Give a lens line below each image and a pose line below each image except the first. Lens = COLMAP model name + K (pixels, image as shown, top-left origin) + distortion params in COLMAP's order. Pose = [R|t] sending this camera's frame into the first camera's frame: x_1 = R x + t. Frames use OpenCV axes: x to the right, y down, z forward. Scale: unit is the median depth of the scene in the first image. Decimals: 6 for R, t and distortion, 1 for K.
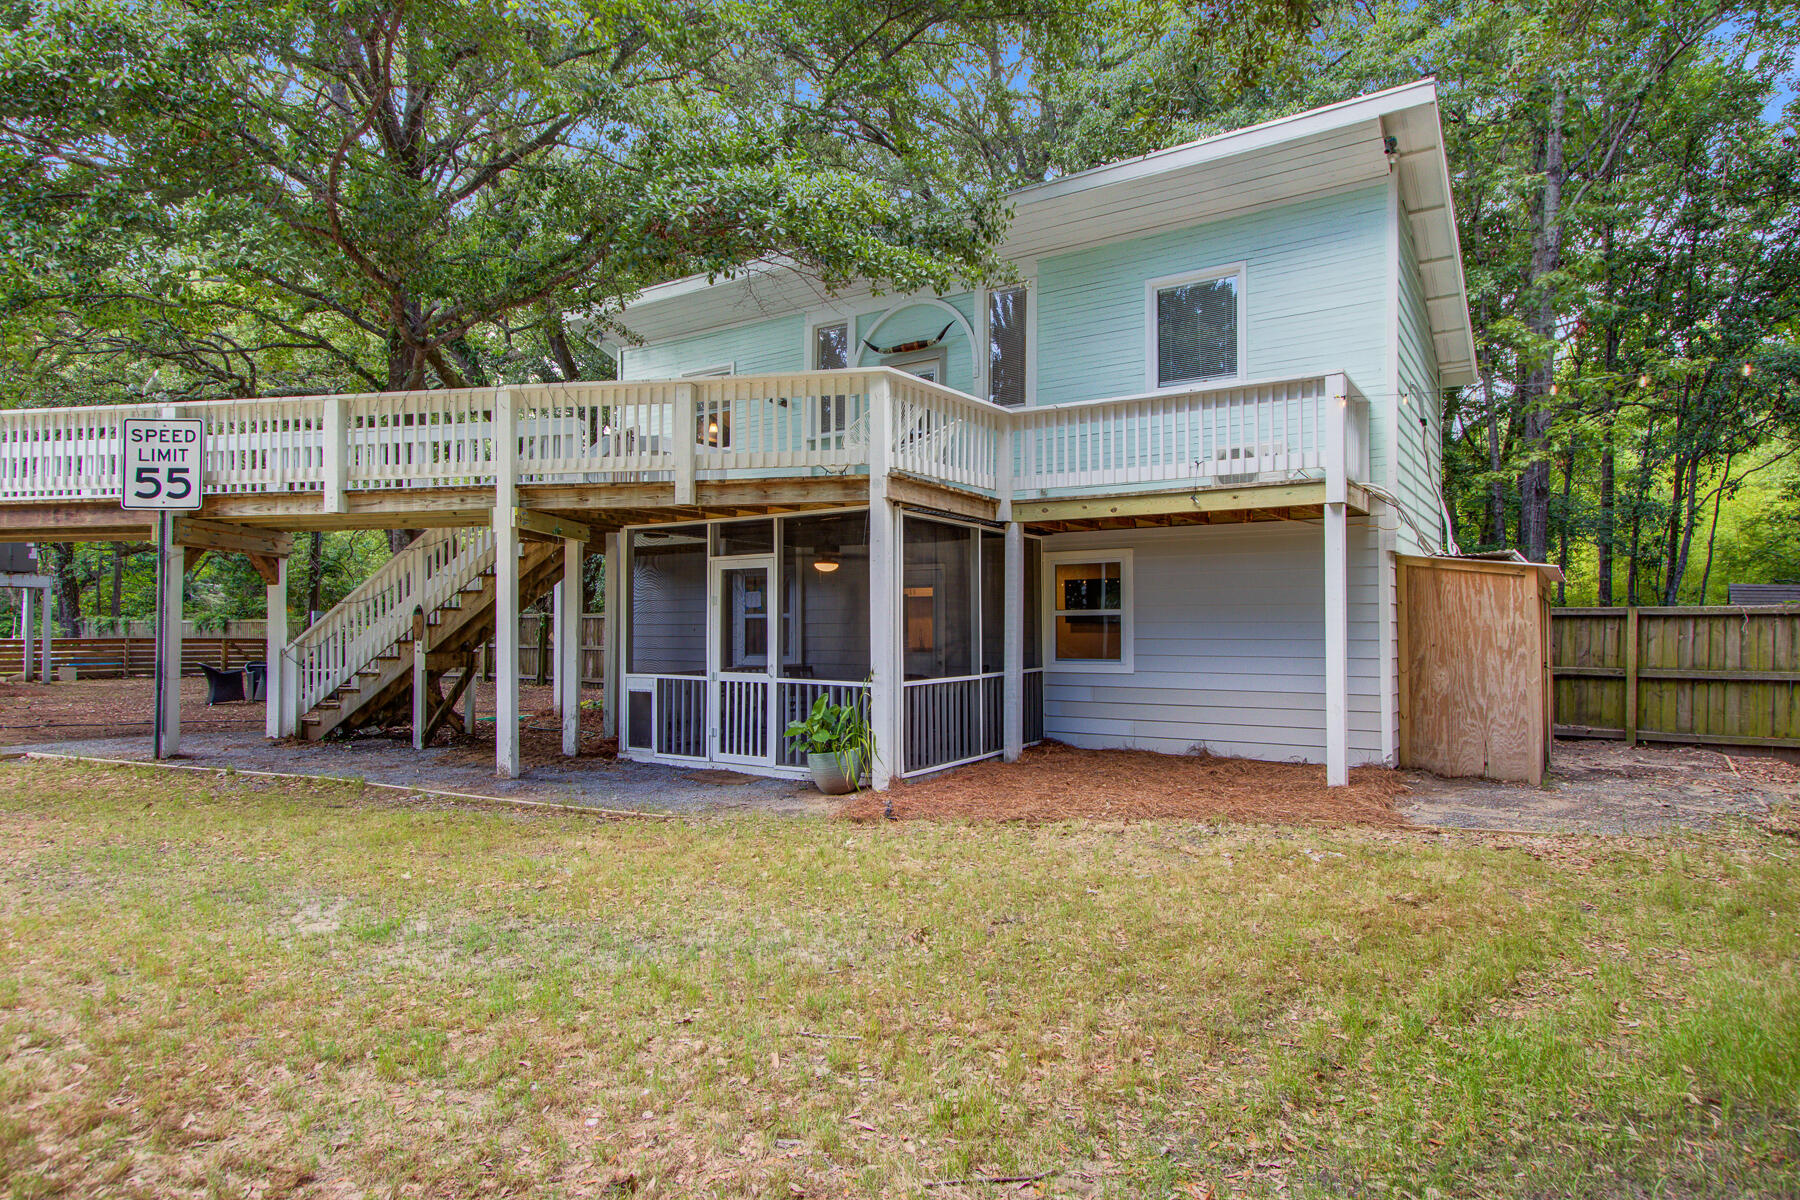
lens RADIAL K [[1013.4, 0, 887.6], [0, 1013.4, 605.4], [0, 0, 1]] dist [-0.000623, 0.000837]
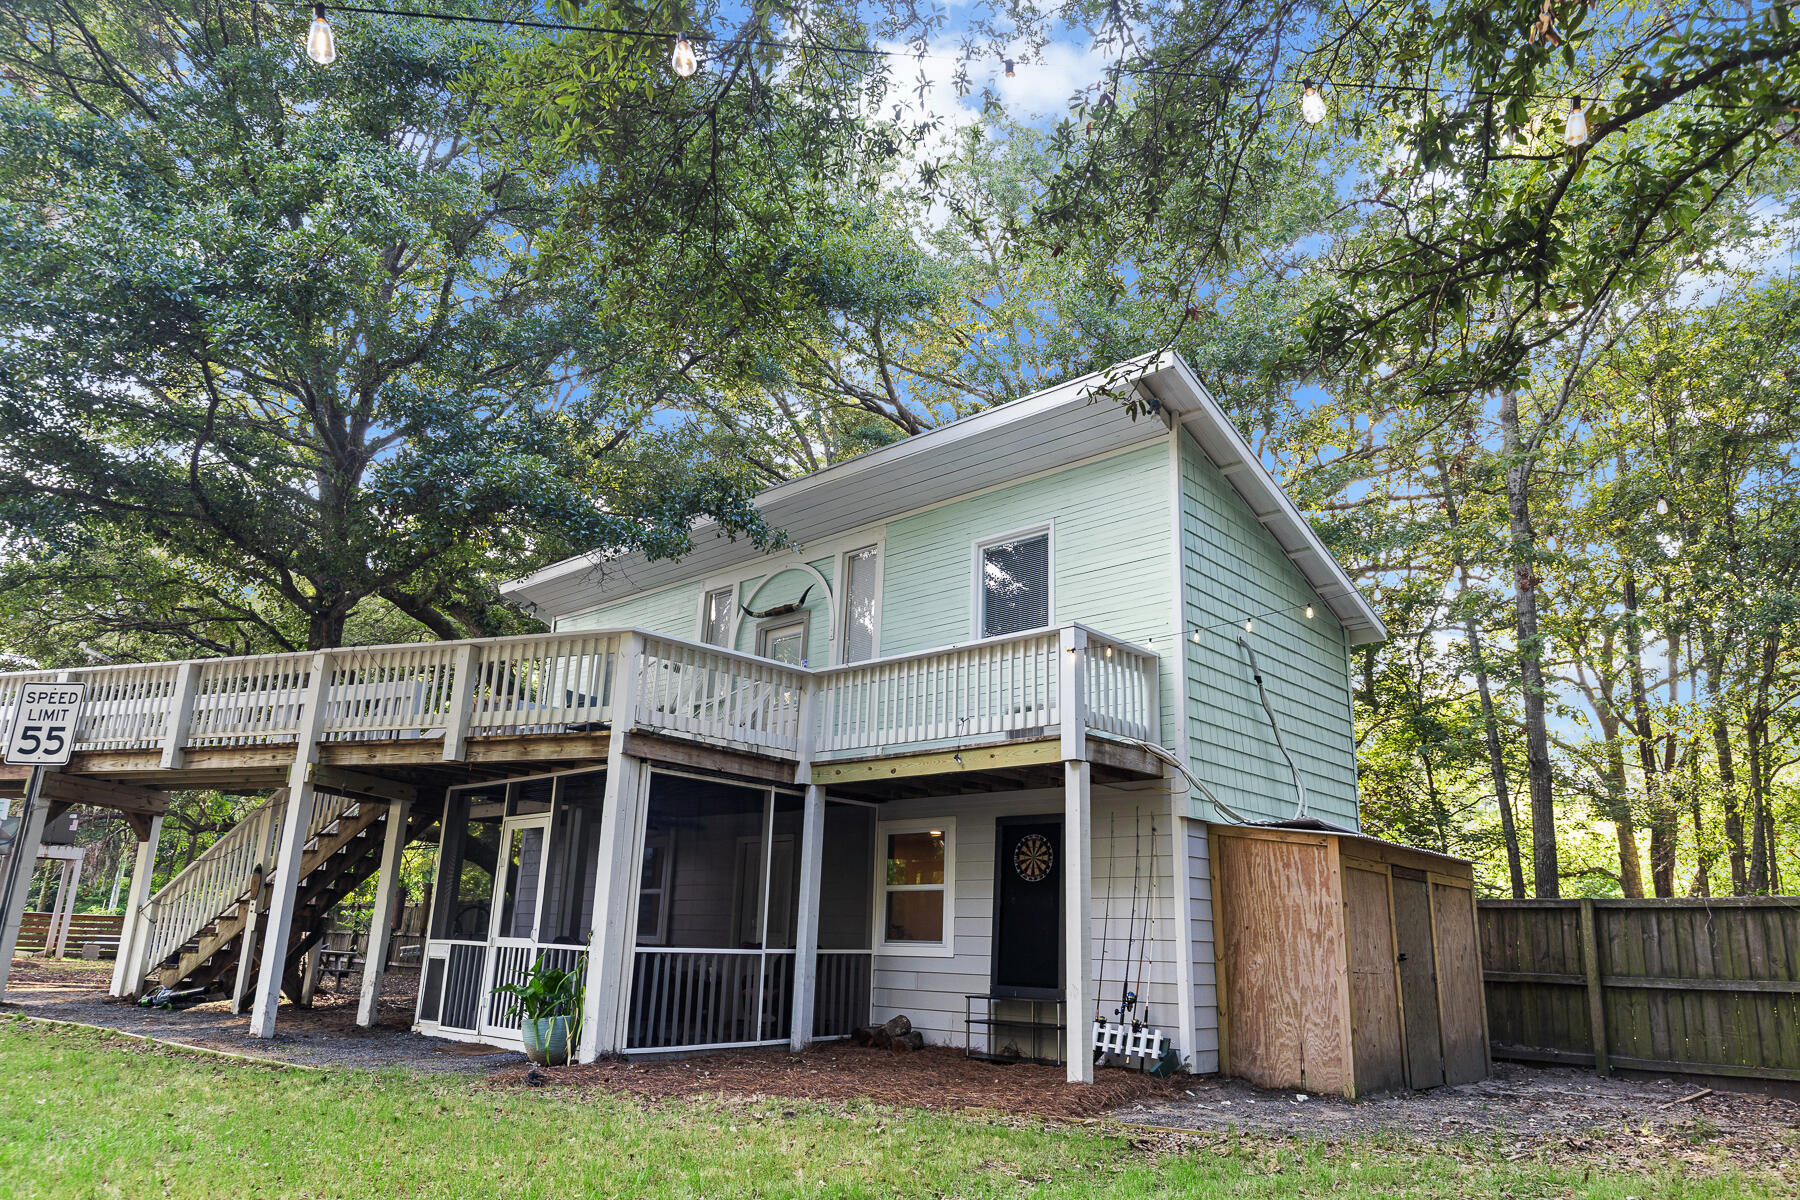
lens RADIAL K [[1169.7, 0, 900.0], [0, 1169.7, 600.0], [0, 0, 1]] dist [-0.008561, -0.002248]
pose [[0.986689, -0.017358, -0.161691, 0.401389], [-0.026428, 0.963953, -0.264758, 0.040782], [0.160458, 0.265507, 0.950663, -0.083035]]
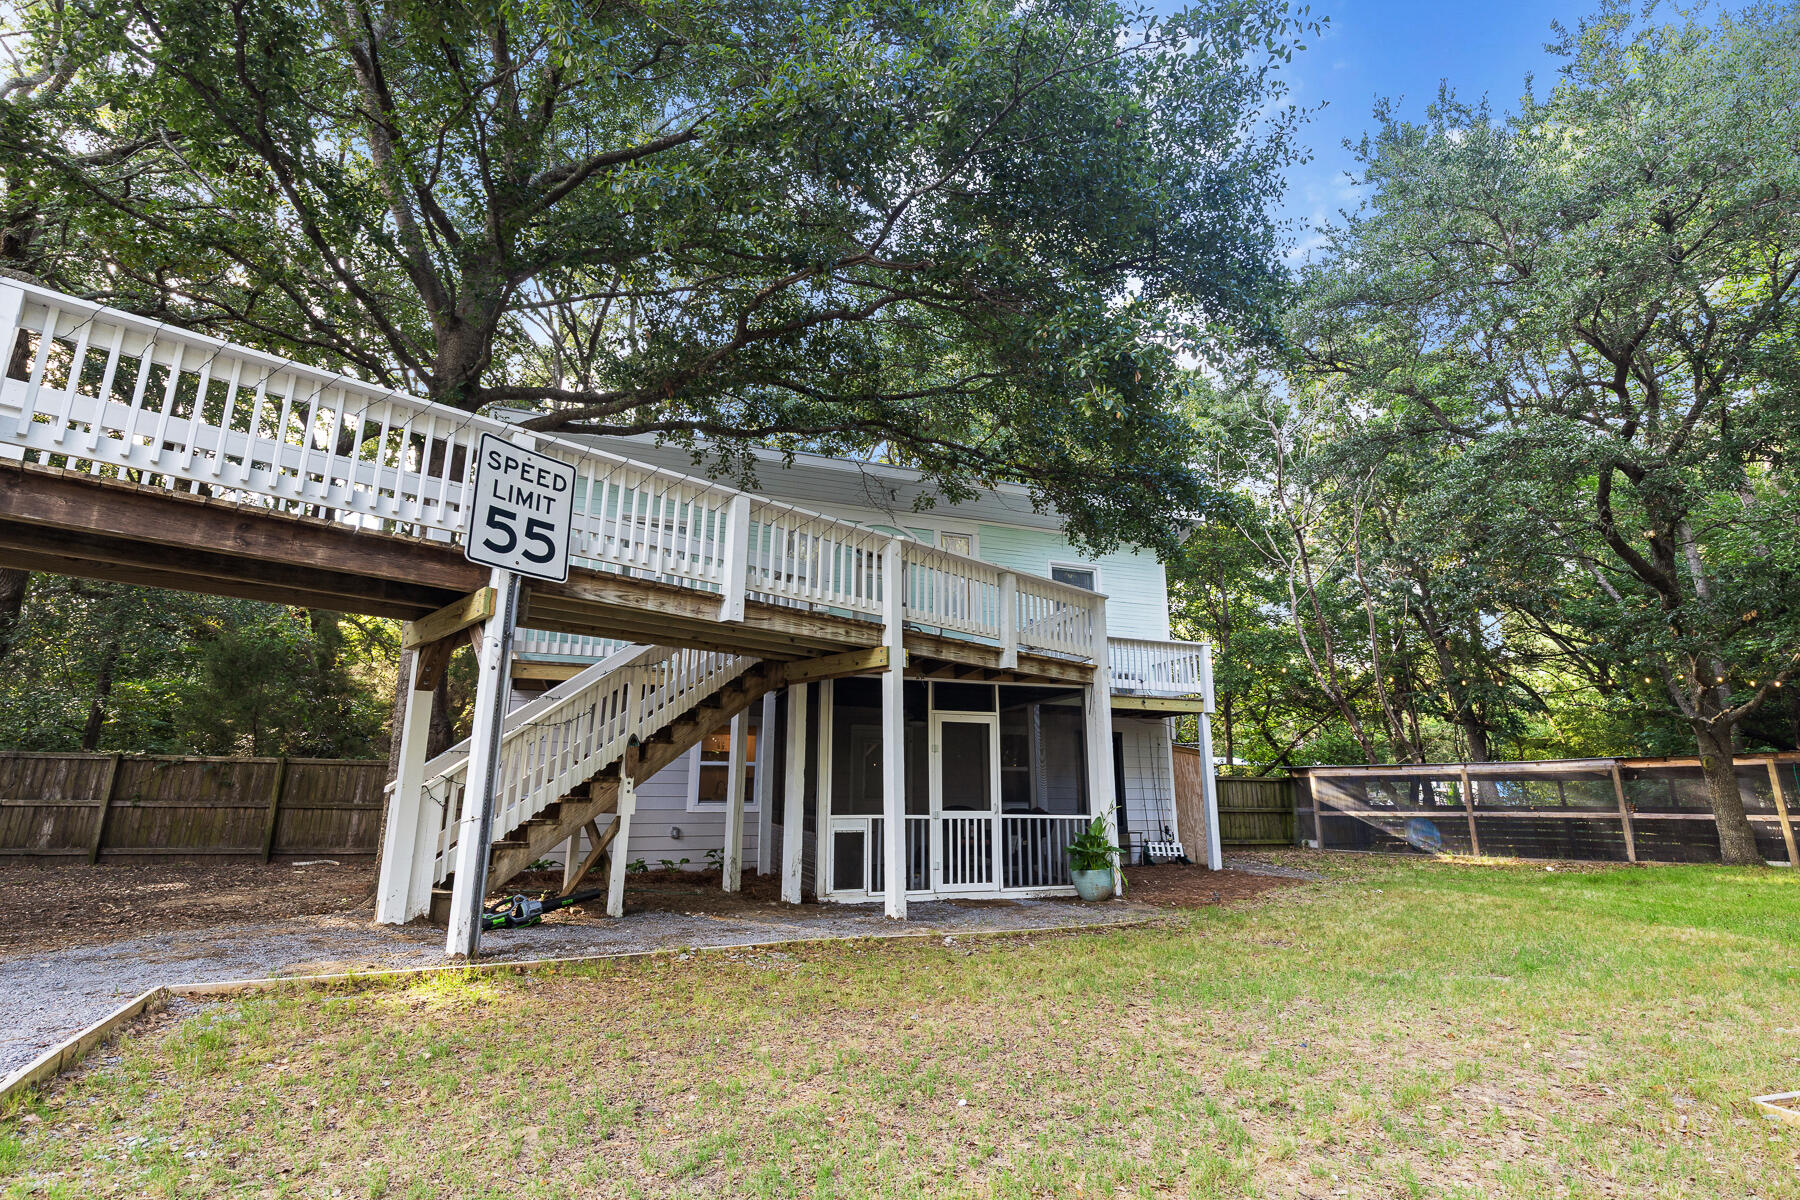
lens RADIAL K [[862.8, 0, 900.0], [0, 862.8, 600.0], [0, 0, 1]] dist [-0.021067, -0.000031]
pose [[0.583473, 0.186694, 0.790382, -1.020549], [-0.021302, 0.976402, -0.214908, 0.043413], [-0.811853, 0.108556, 0.573681, 0.454078]]
